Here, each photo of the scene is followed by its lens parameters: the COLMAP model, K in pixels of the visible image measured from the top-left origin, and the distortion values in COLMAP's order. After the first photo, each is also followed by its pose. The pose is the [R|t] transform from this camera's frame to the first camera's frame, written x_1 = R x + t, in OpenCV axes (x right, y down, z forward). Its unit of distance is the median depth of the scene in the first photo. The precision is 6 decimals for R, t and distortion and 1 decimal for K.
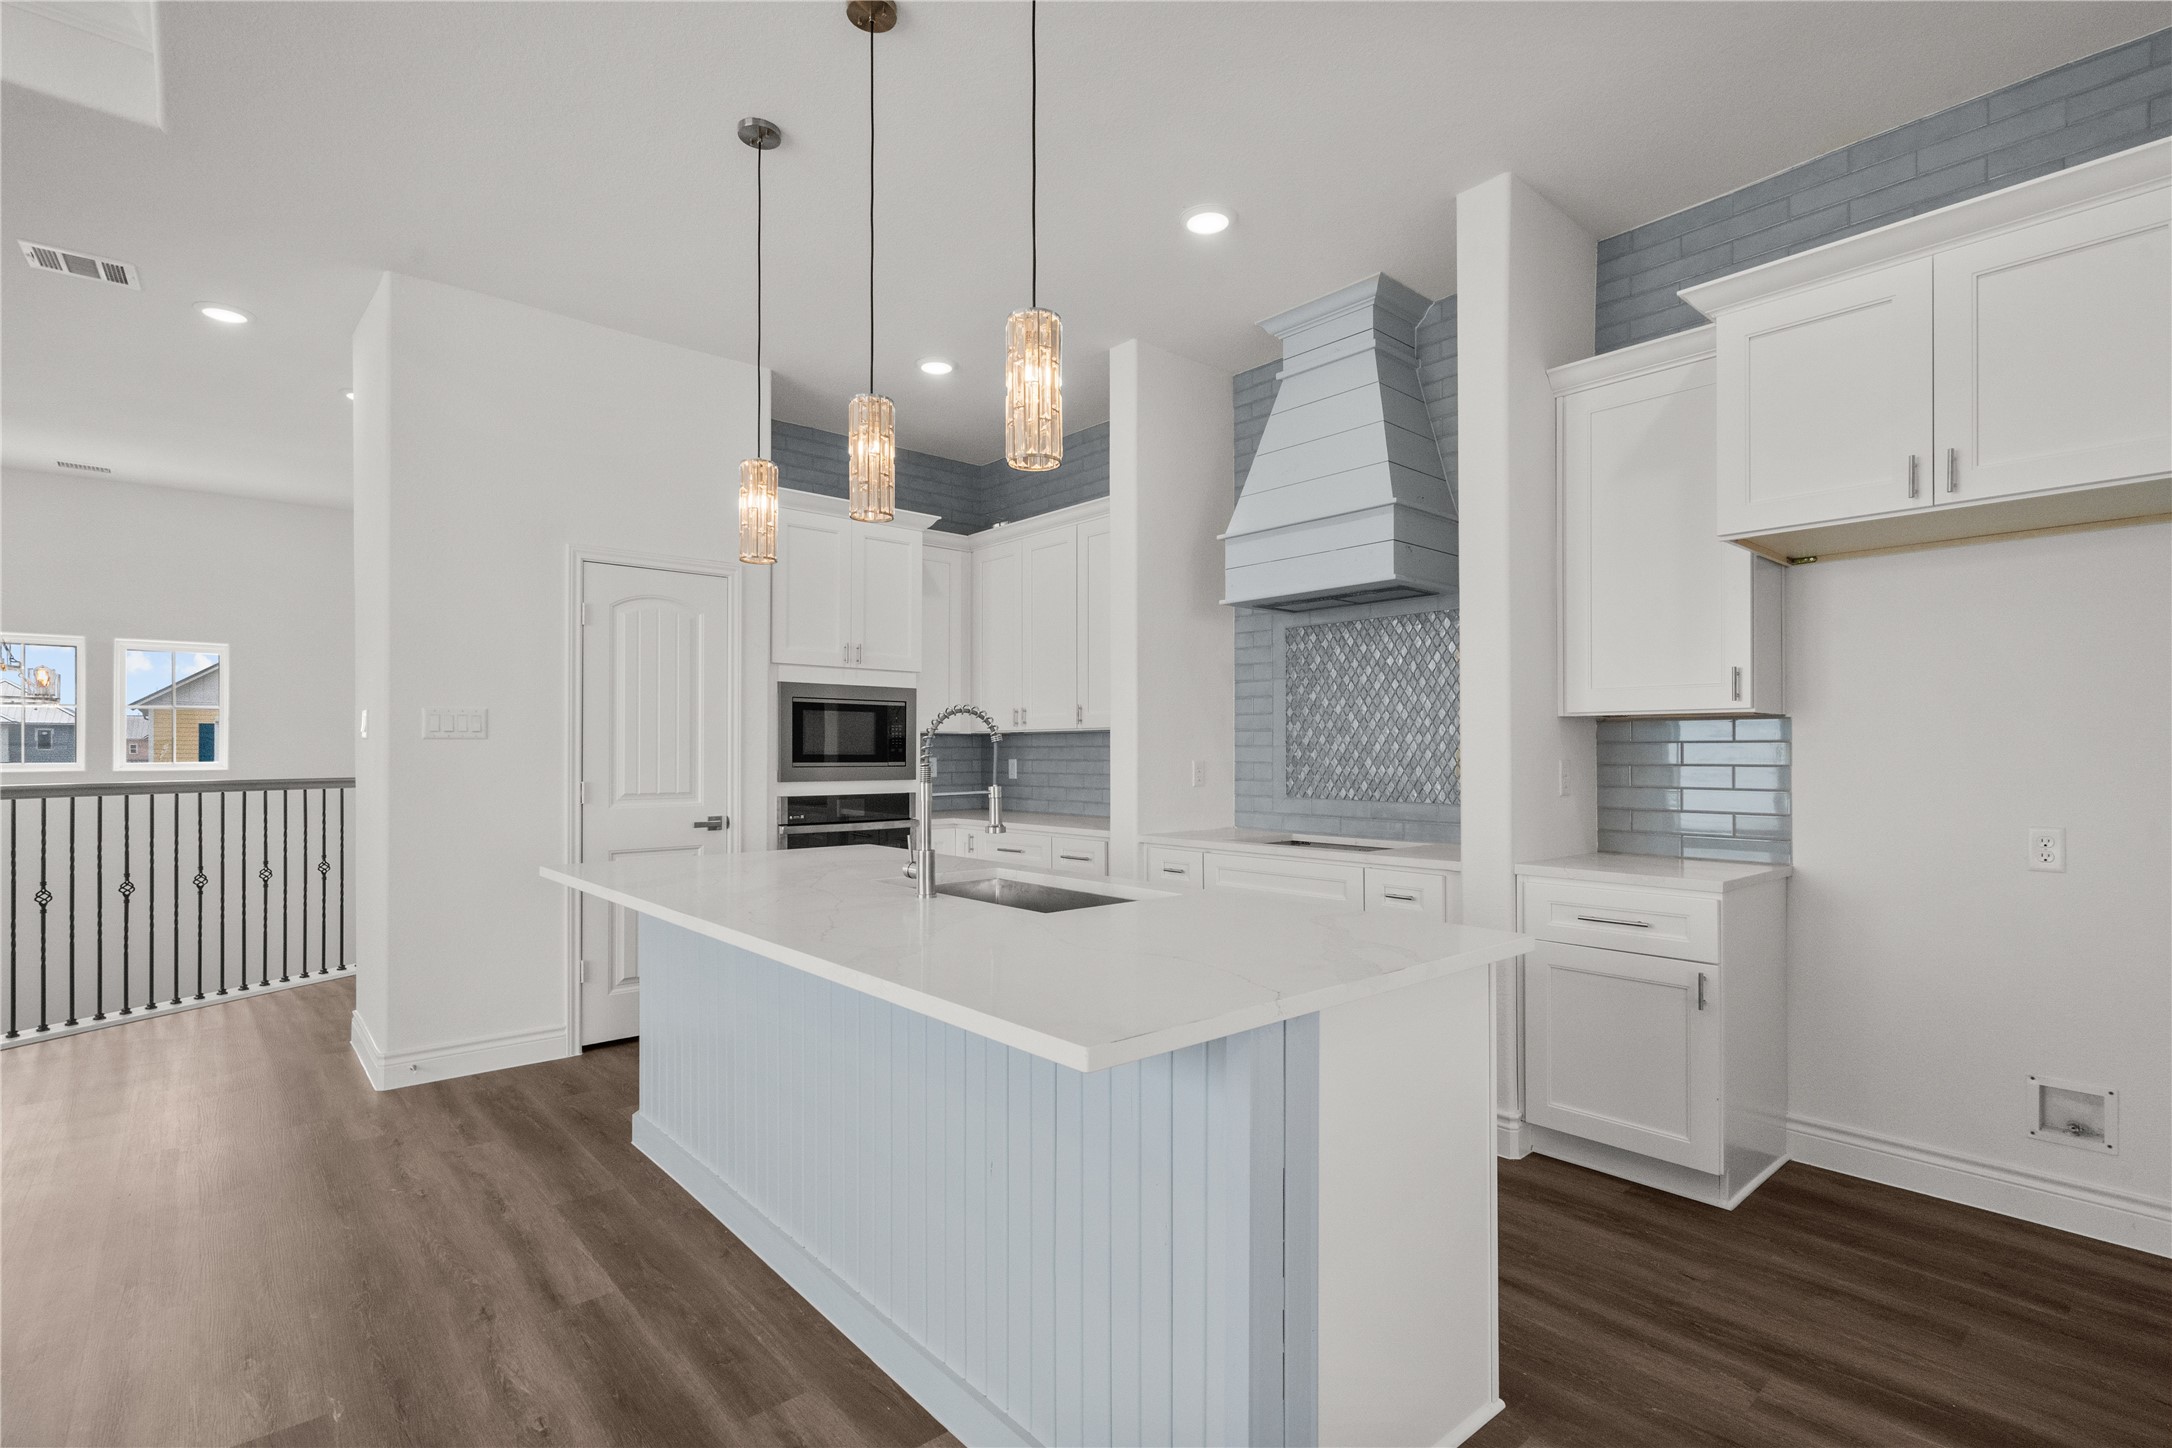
lens RADIAL K [[1006.3, 0, 1080.2], [0, 1006.3, 745.4], [0, 0, 1]] dist [-0.000506, 0.002072]
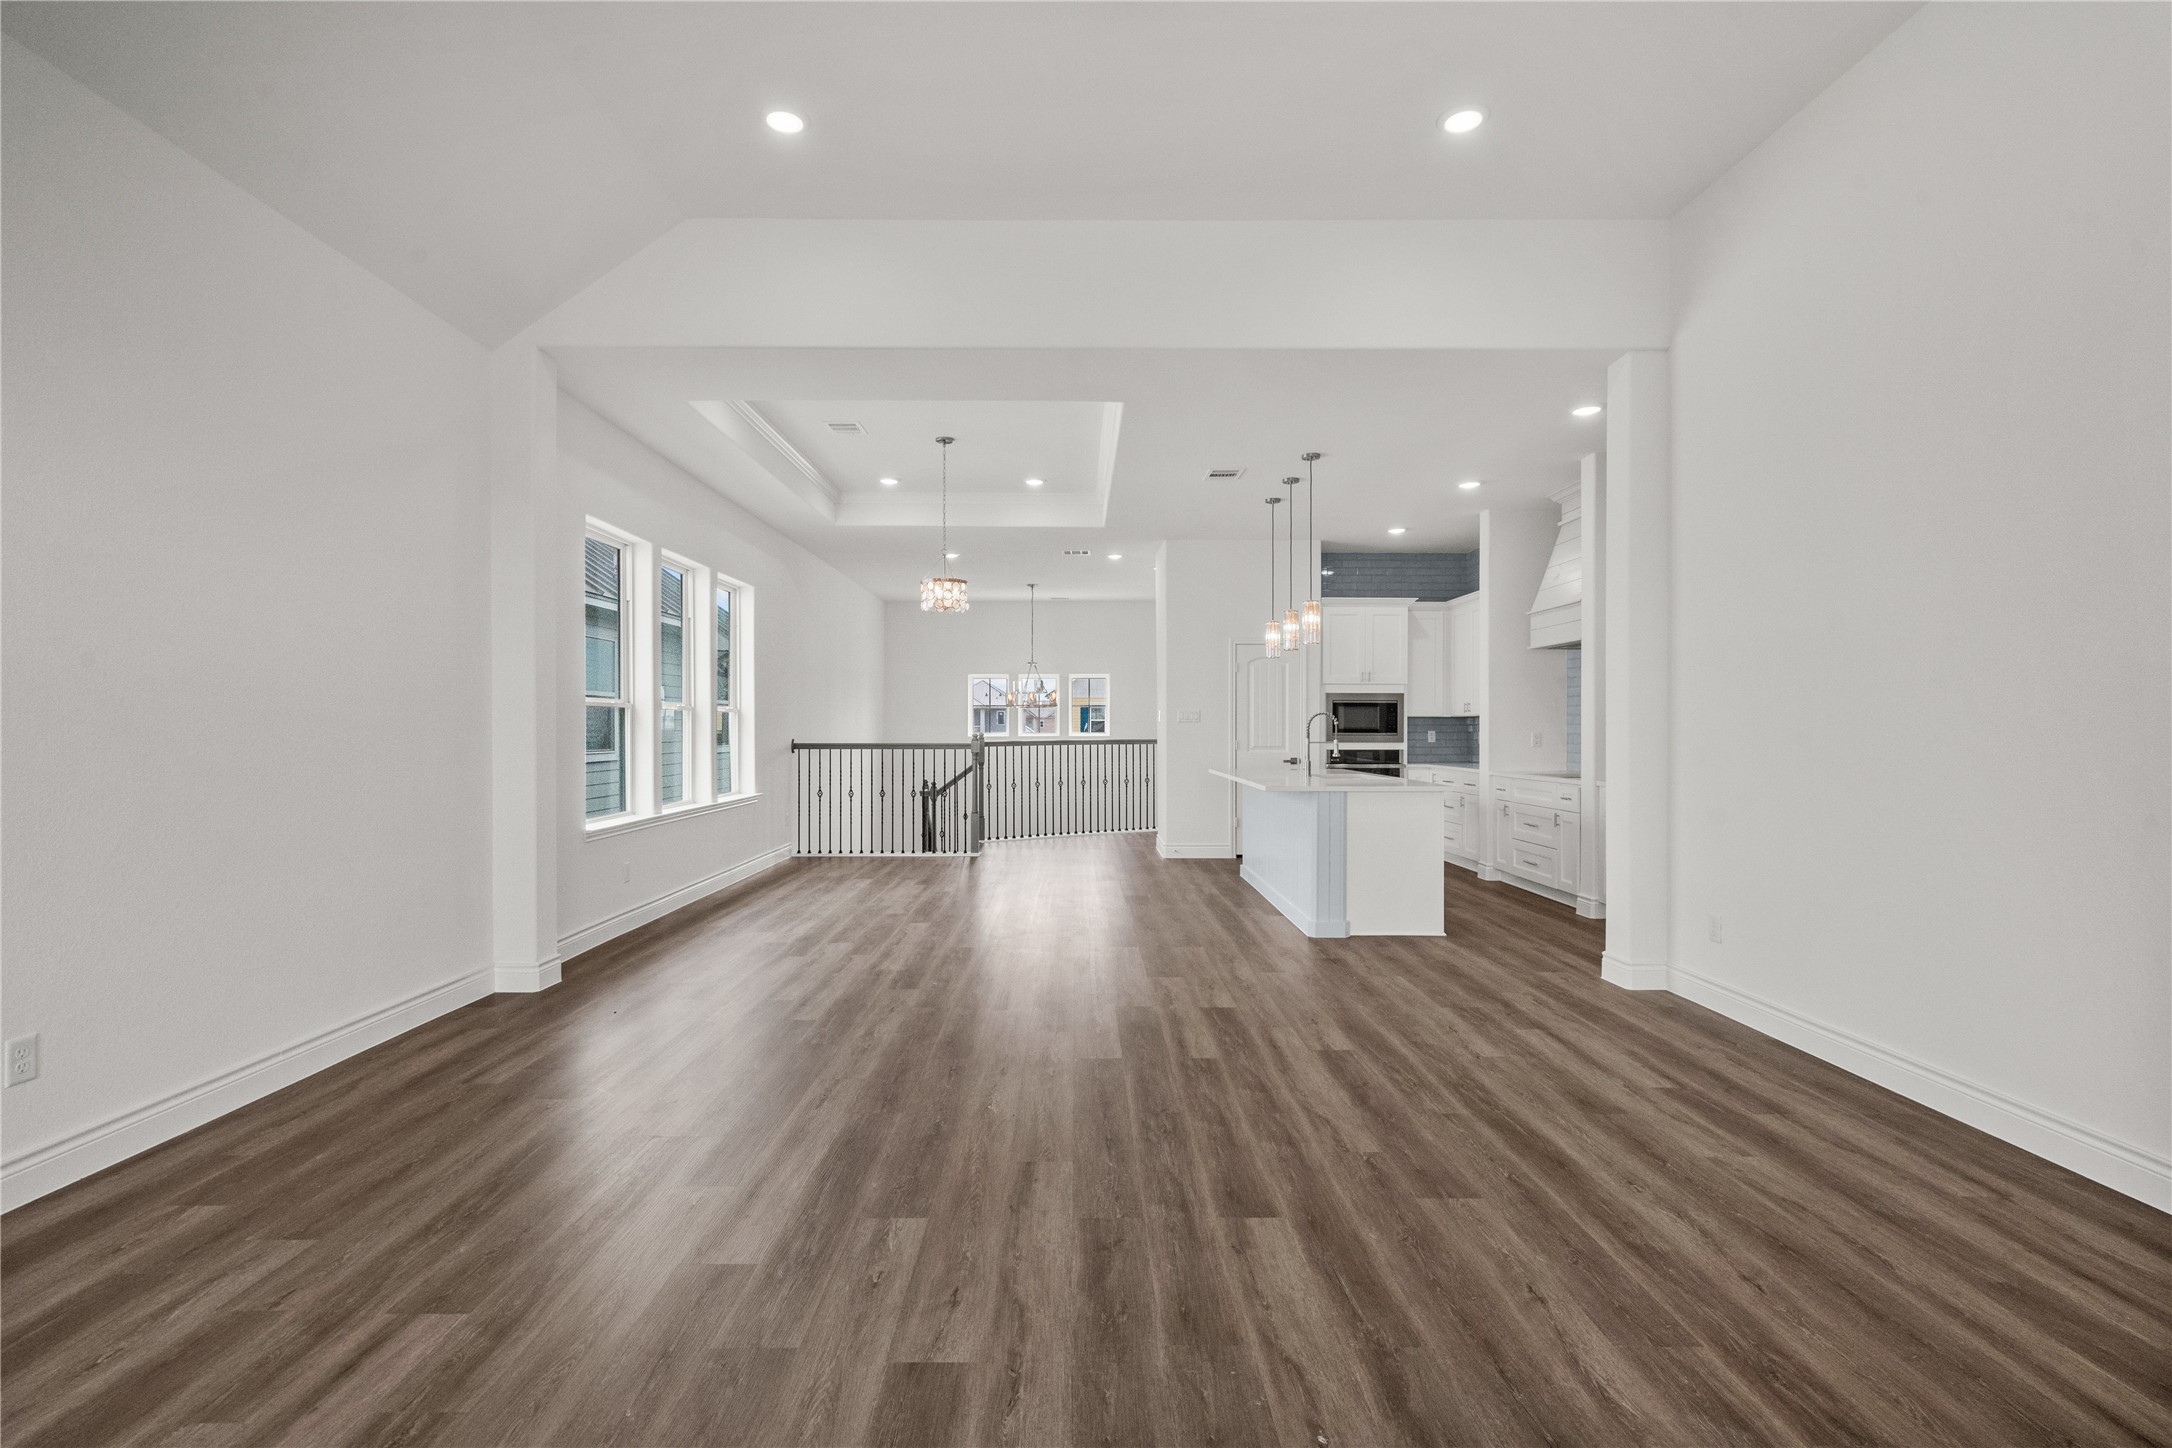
lens RADIAL K [[1006.3, 0, 1080.9], [0, 1006.3, 745.5], [0, 0, 1]] dist [-0.000506, 0.002072]
pose [[0.758100, 0.011993, -0.652028, 0.707933], [0.004565, 0.999709, 0.023696, -0.008213], [0.652122, -0.020941, 0.757825, -0.936494]]
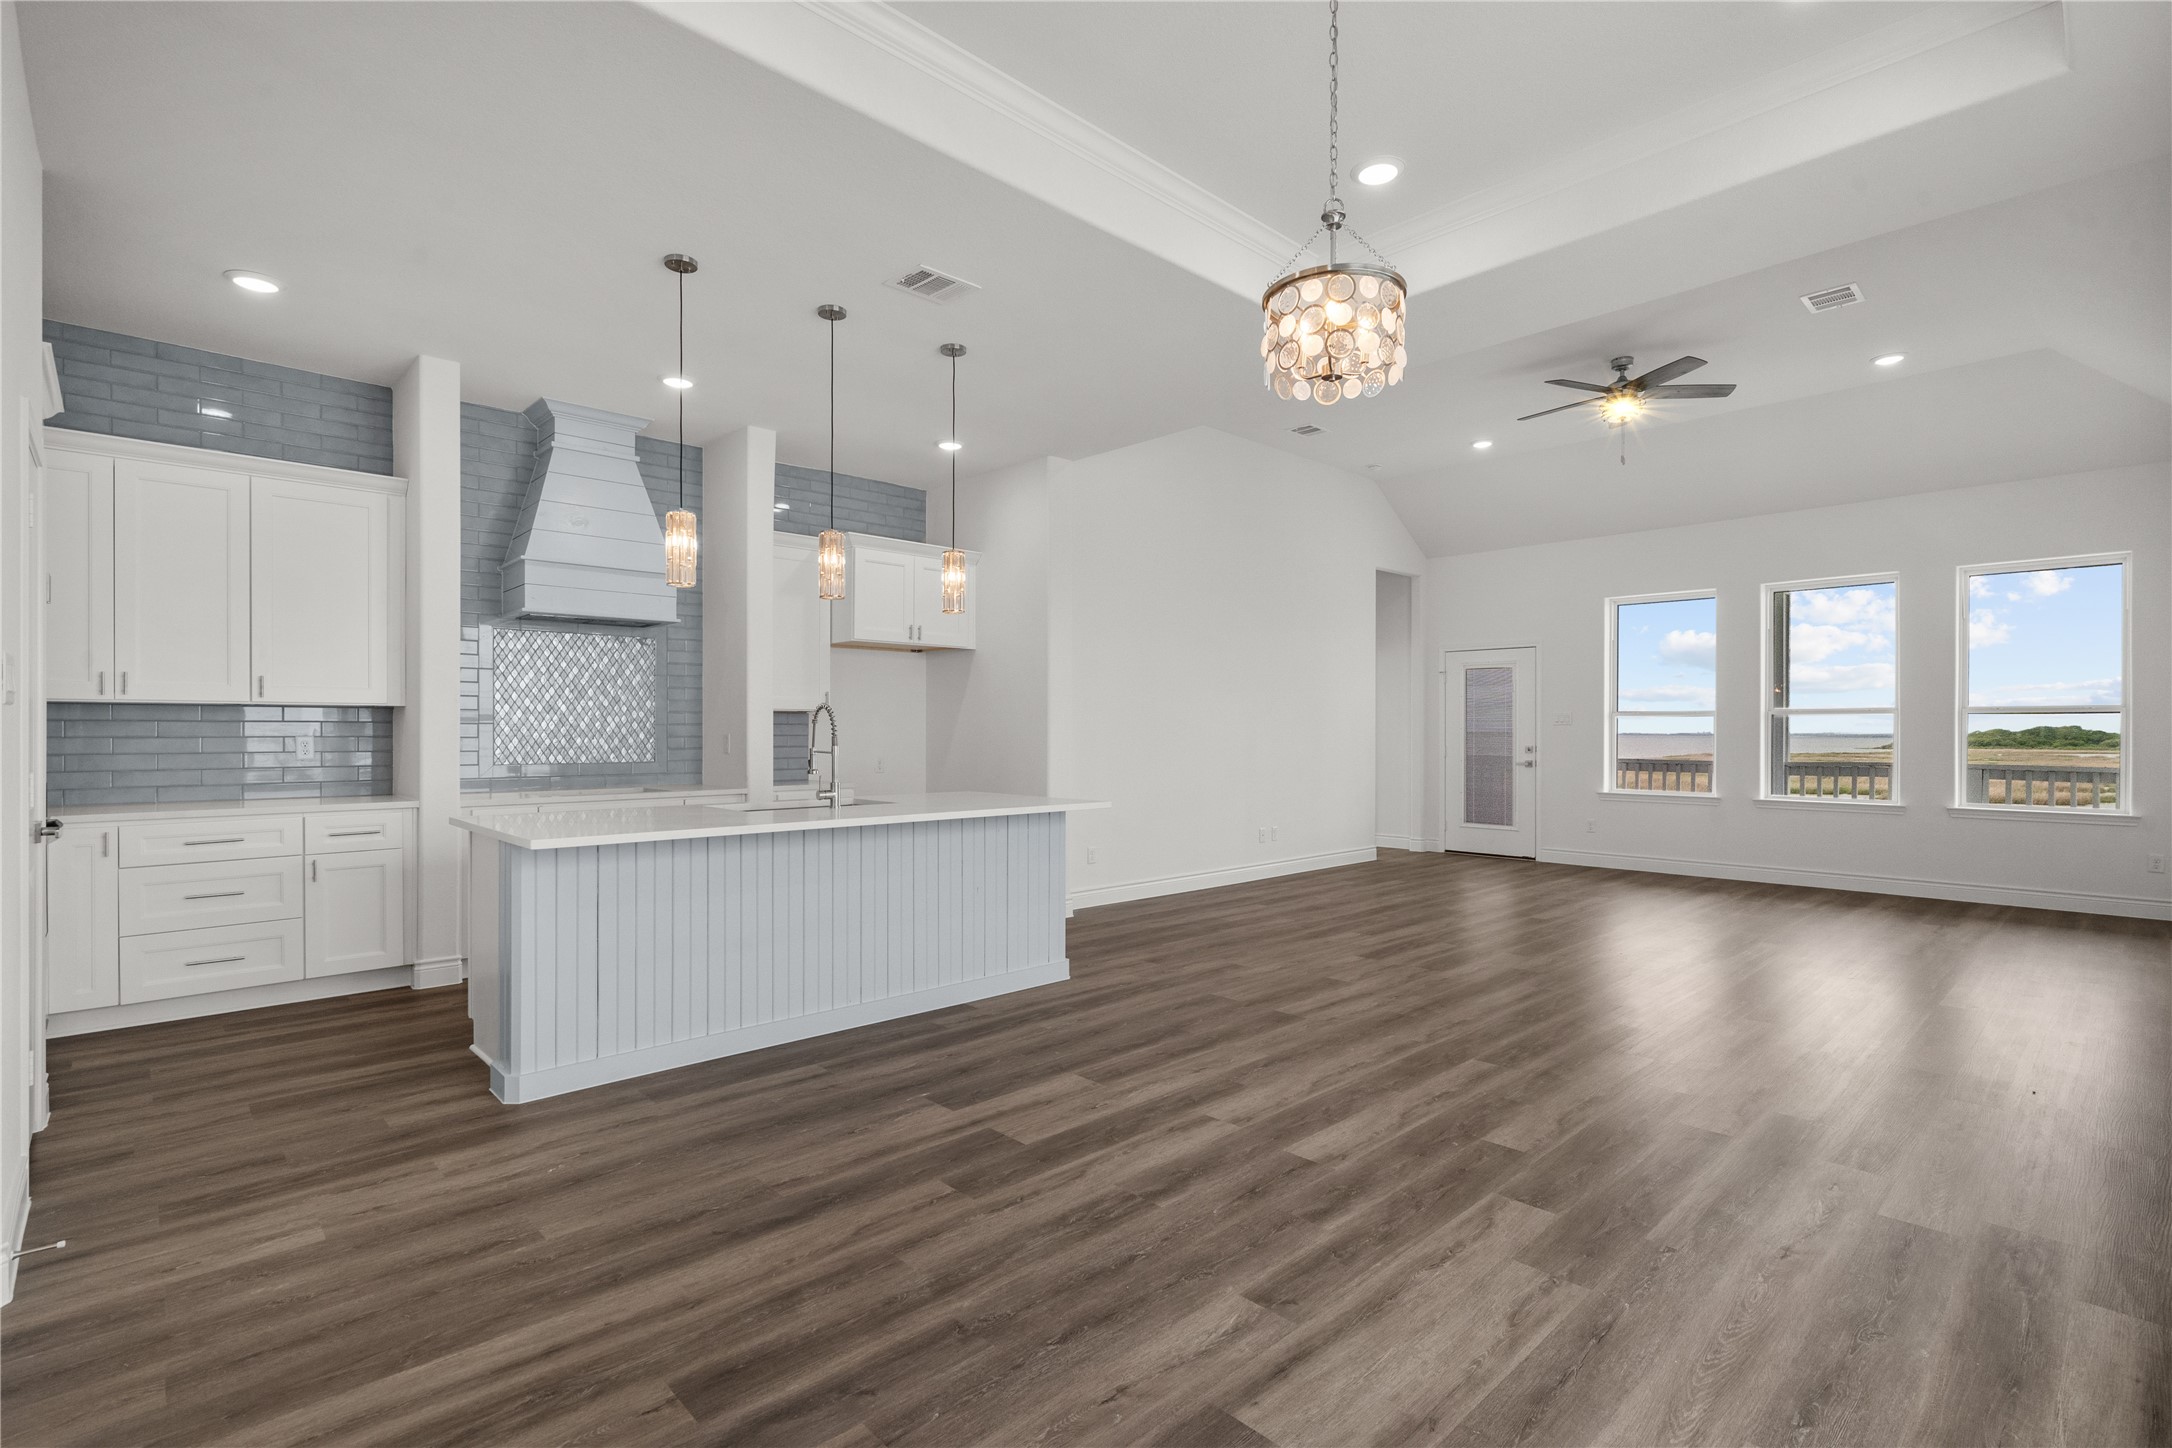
lens RADIAL K [[1006.3, 0, 1081.8], [0, 1006.3, 710.9], [0, 0, 1]] dist [-0.000506, 0.002072]
pose [[-0.037256, 0.019811, 0.999109, -1.094868], [-0.010149, 0.999744, -0.020202, 0.003199], [-0.999254, -0.010893, -0.037045, 0.335094]]
